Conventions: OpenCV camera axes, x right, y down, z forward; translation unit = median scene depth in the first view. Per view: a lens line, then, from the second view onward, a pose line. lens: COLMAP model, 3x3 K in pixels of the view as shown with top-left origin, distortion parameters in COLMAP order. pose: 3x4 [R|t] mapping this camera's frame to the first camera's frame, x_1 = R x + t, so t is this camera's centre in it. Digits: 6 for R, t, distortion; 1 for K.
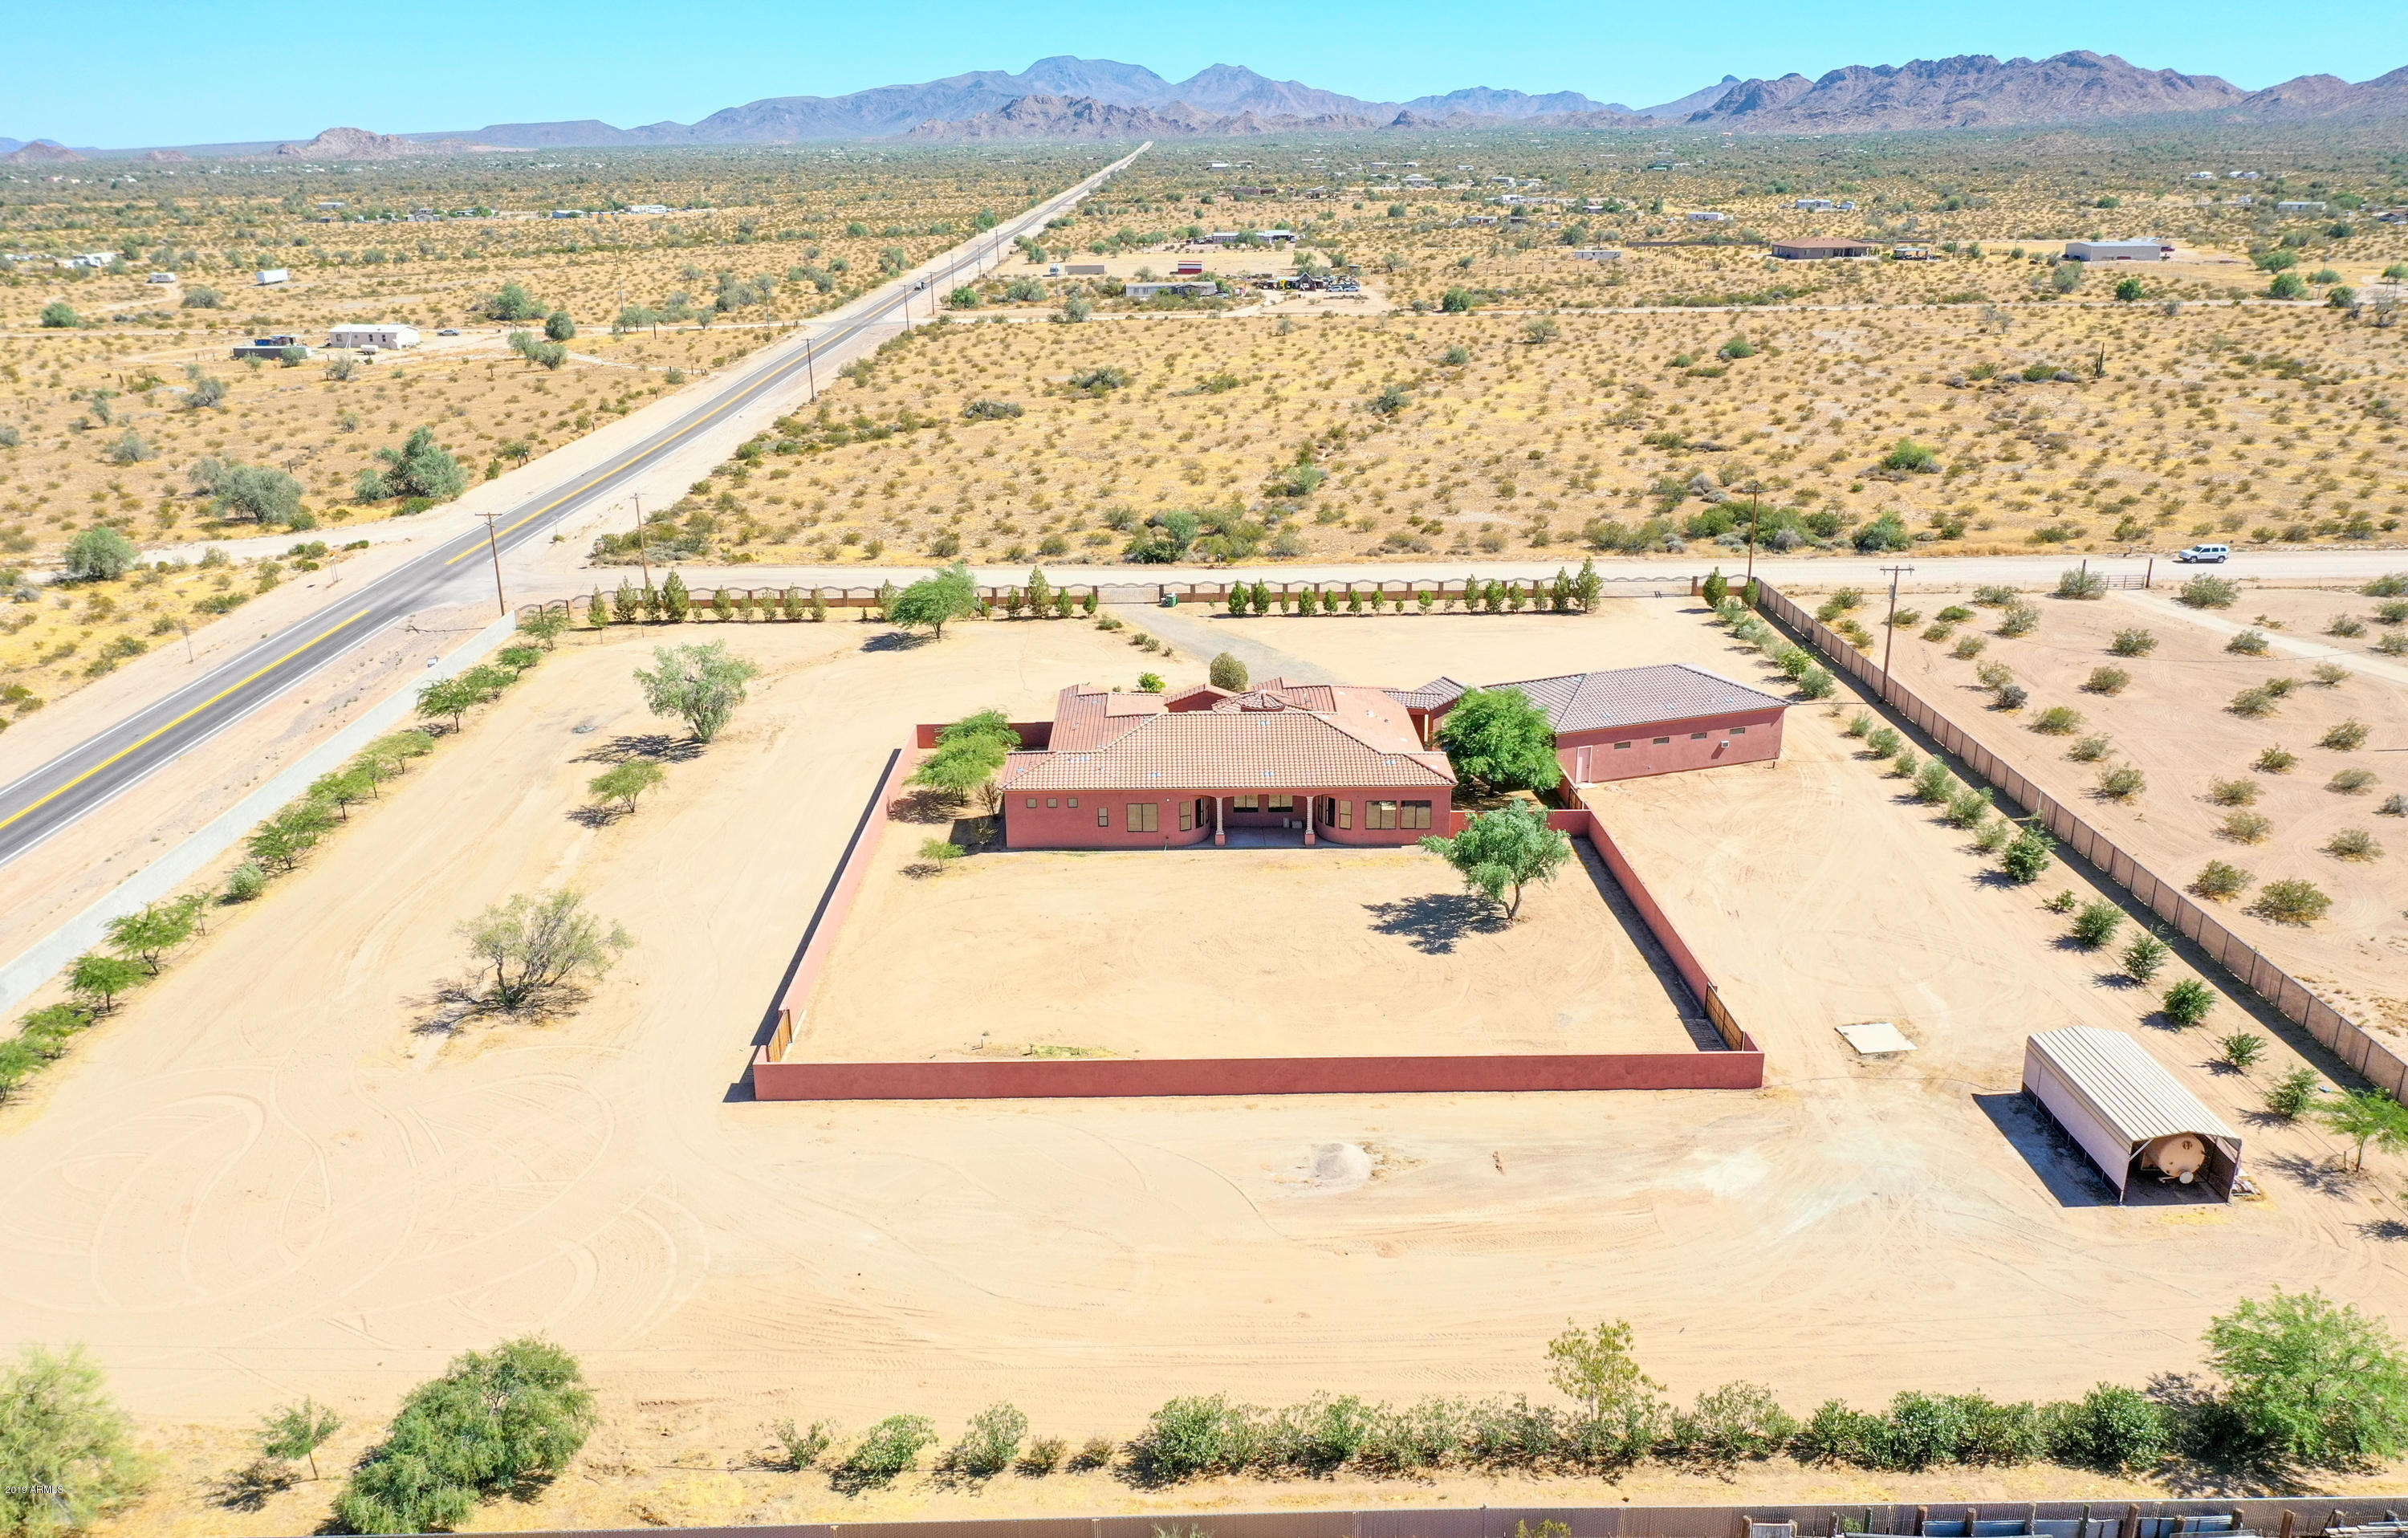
lens RADIAL K [[1907.2, 0, 1226.0], [0, 1907.2, 763.4], [0, 0, 1]] dist [0.001872, 0.000519]
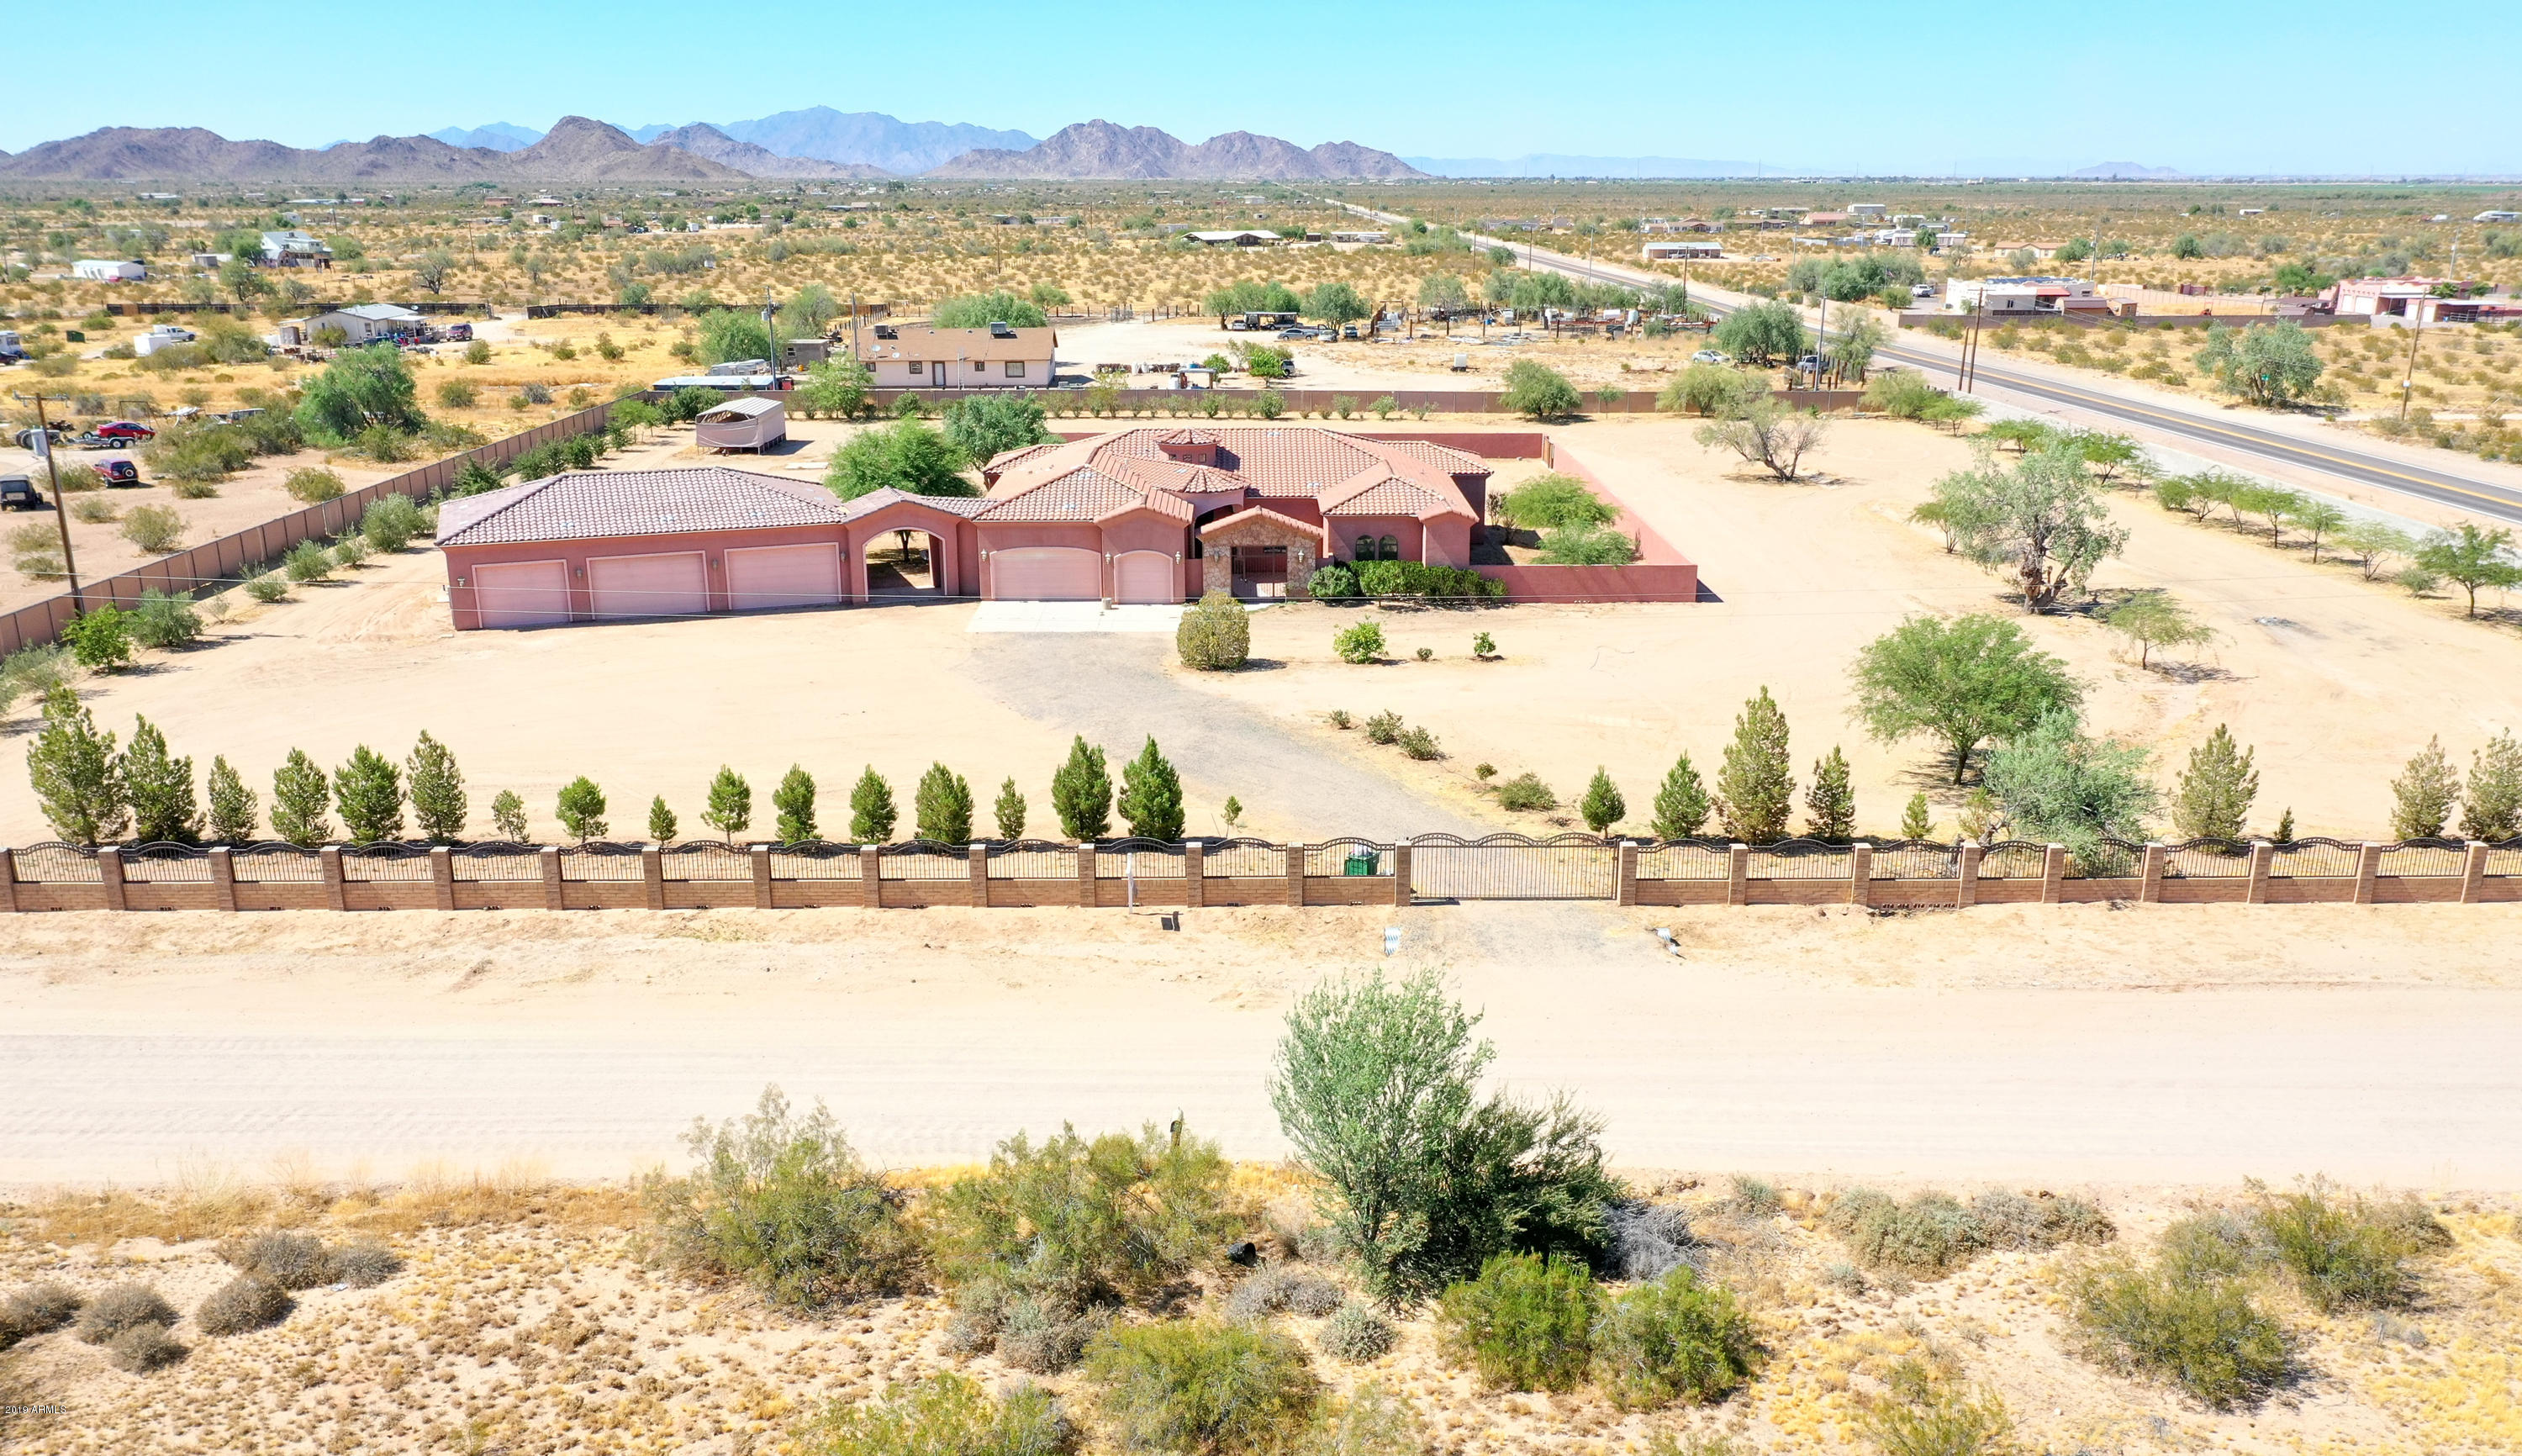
lens RADIAL K [[2066.4, 0, 1259.7], [0, 2066.4, 781.4], [0, 0, 1]] dist [0.002280, 0.002908]
pose [[-0.999882, 0.003916, 0.014852, -0.024058], [0.011621, 0.825167, 0.564769, -0.431477], [-0.010044, 0.564875, -0.825115, 1.921281]]
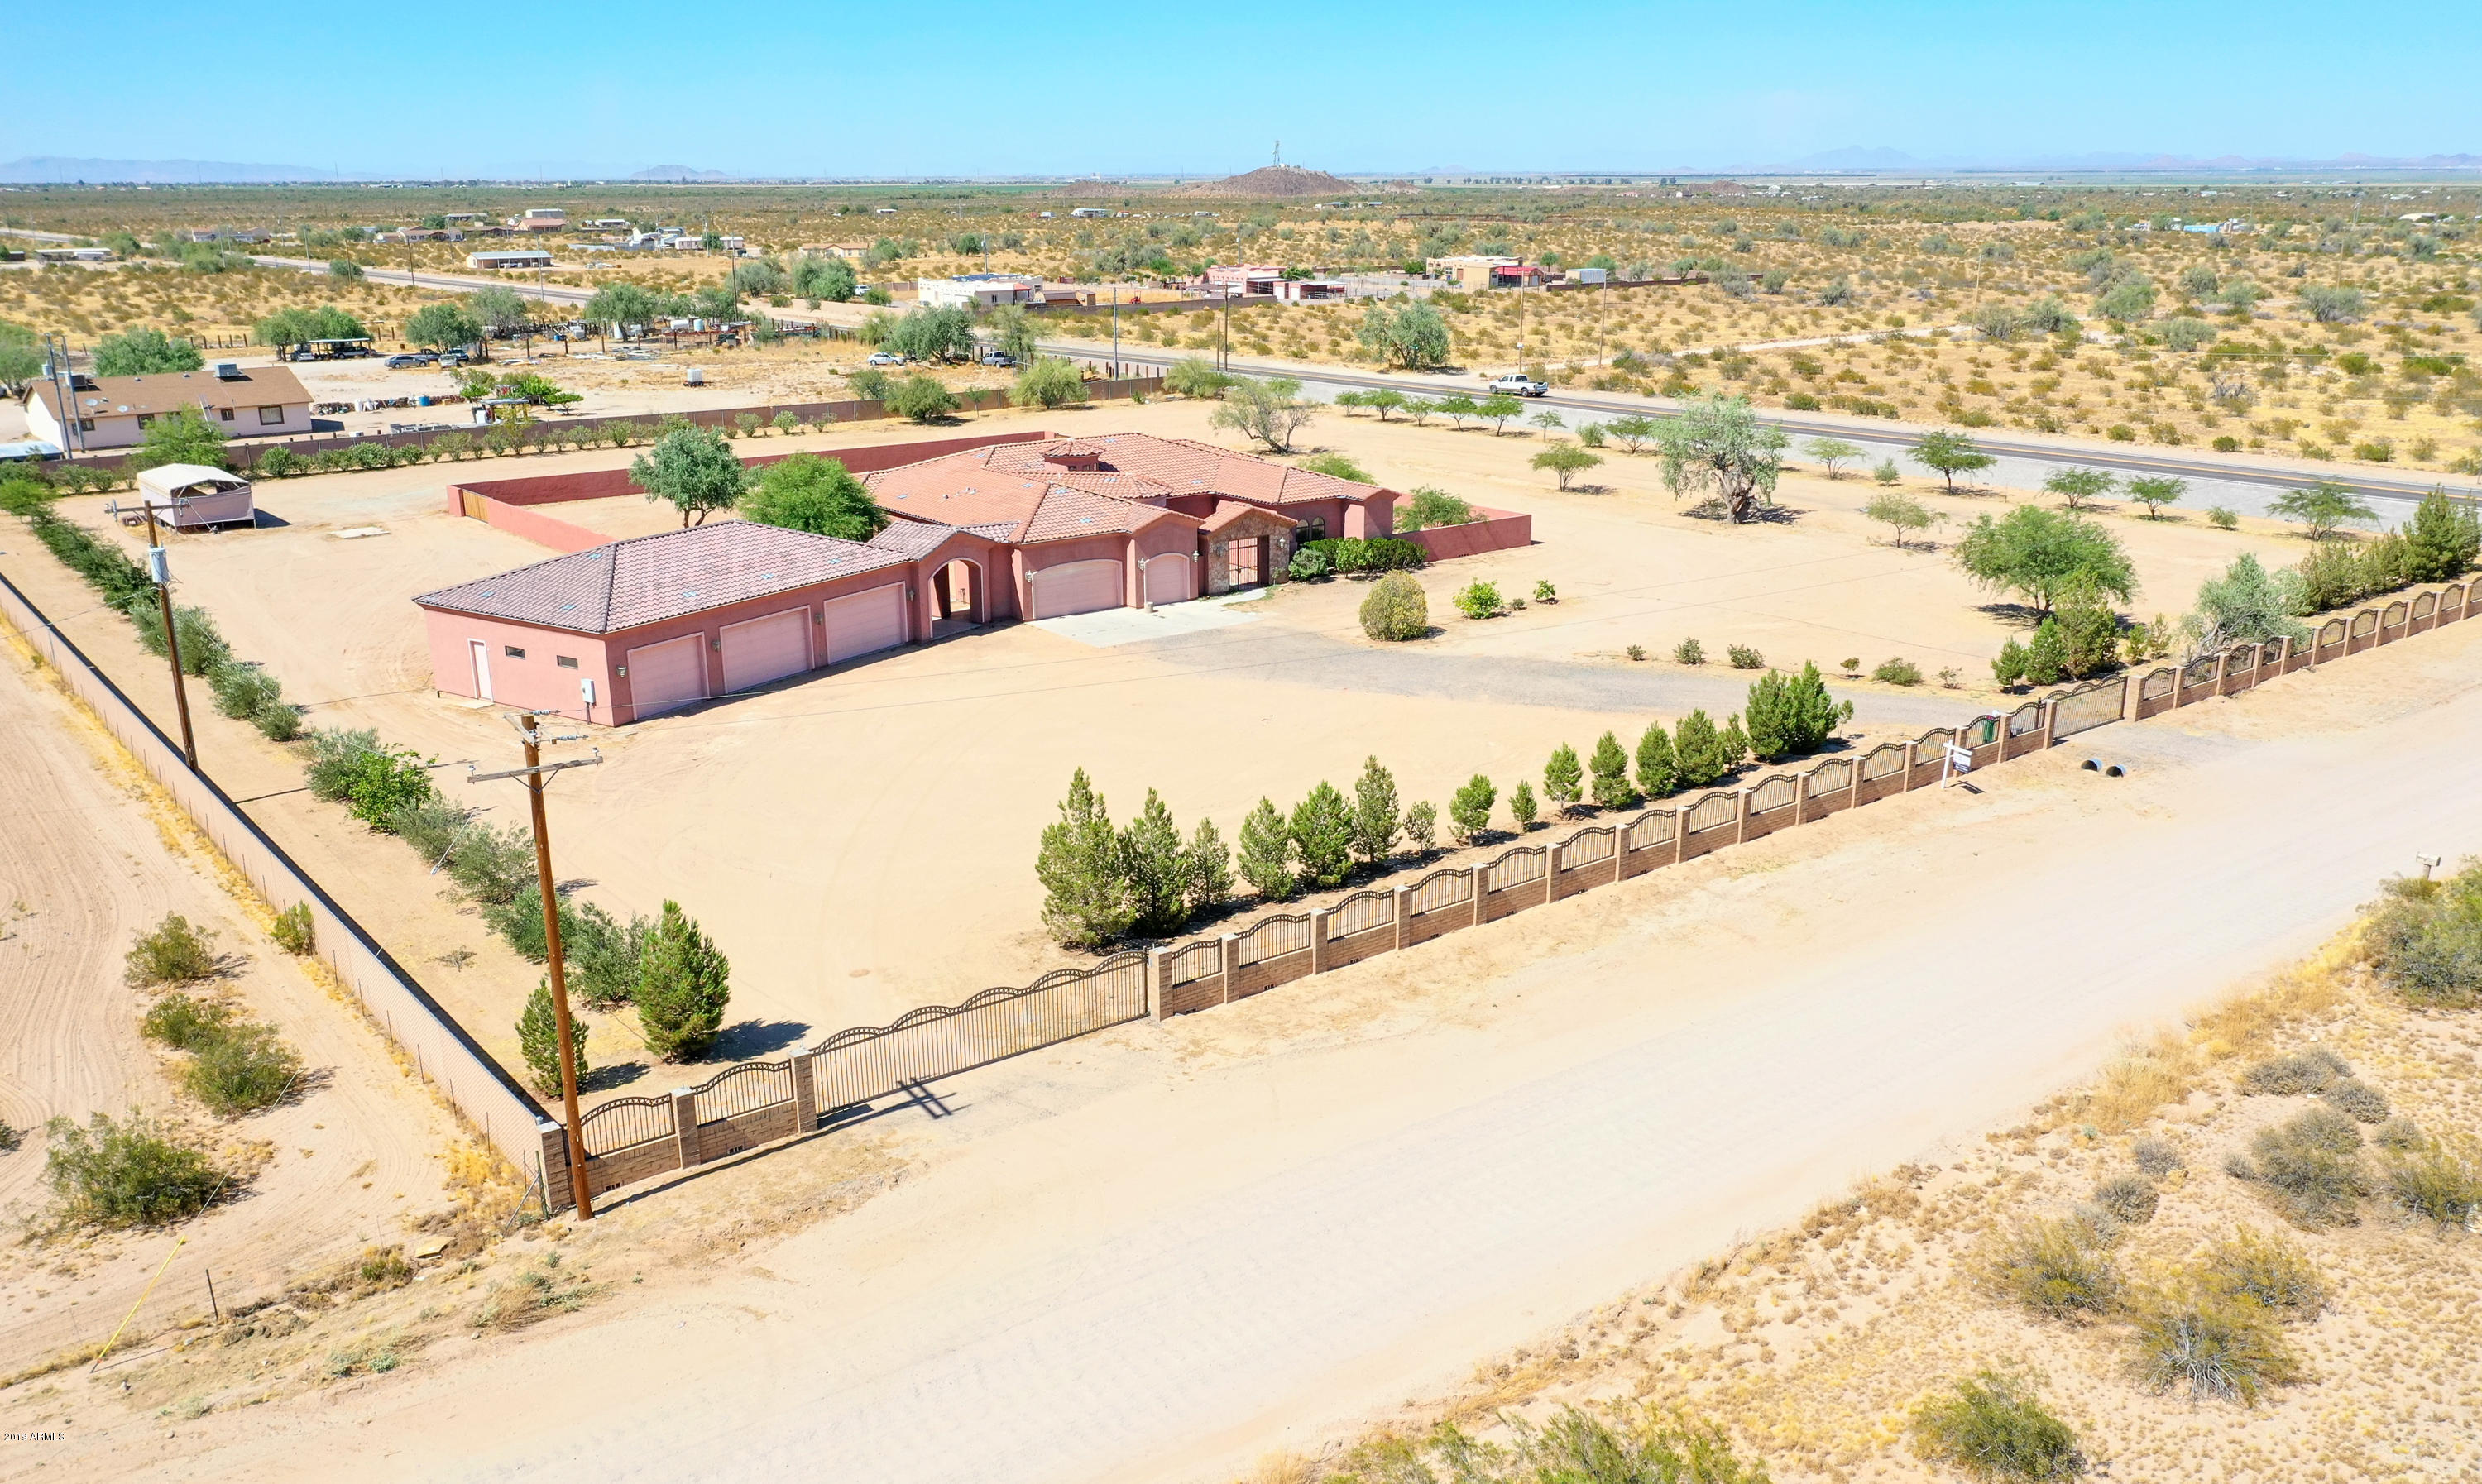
lens RADIAL K [[2037.7, 0, 1259.0], [0, 2037.7, 745.4], [0, 0, 1]] dist [0.000168, 0.000883]
pose [[-0.799996, 0.173495, -0.574374, 0.521985], [-0.175076, 0.848125, 0.500032, -0.411140], [0.573894, 0.500583, -0.648122, 1.809288]]
